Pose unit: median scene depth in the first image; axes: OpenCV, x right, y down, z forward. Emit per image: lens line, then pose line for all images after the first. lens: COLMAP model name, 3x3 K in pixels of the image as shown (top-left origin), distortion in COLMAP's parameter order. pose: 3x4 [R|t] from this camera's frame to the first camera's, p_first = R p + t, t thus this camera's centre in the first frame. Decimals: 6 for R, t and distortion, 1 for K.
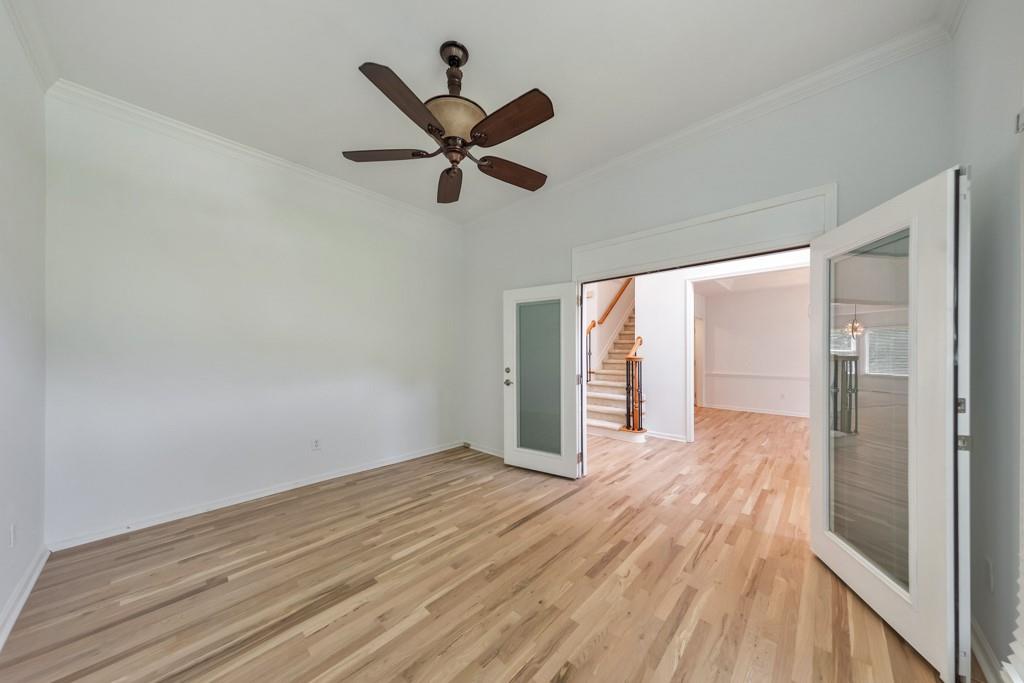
lens RADIAL K [[327.4, 0, 514.0], [0, 327.4, 344.0], [0, 0, 1]] dist [0.000637, 0.000042]
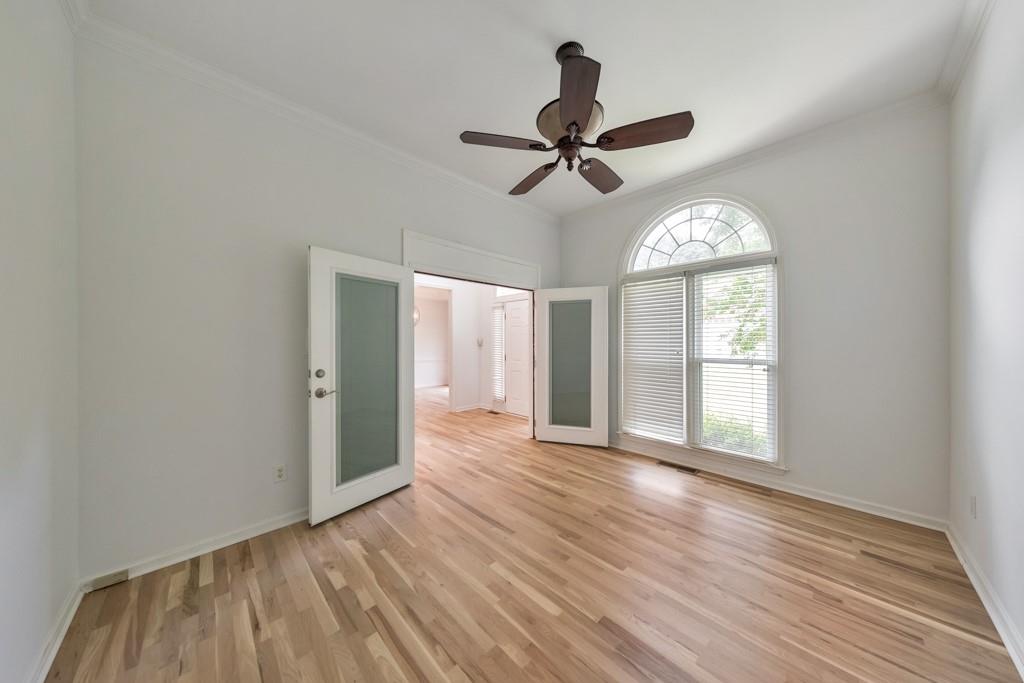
lens RADIAL K [[327.4, 0, 514.0], [0, 327.4, 344.0], [0, 0, 1]] dist [0.000637, 0.000042]
pose [[0.038285, -0.005241, 0.999253, -0.855001], [-0.020270, 0.999776, 0.006020, 0.015814], [-0.999061, -0.020486, 0.038170, 0.818126]]
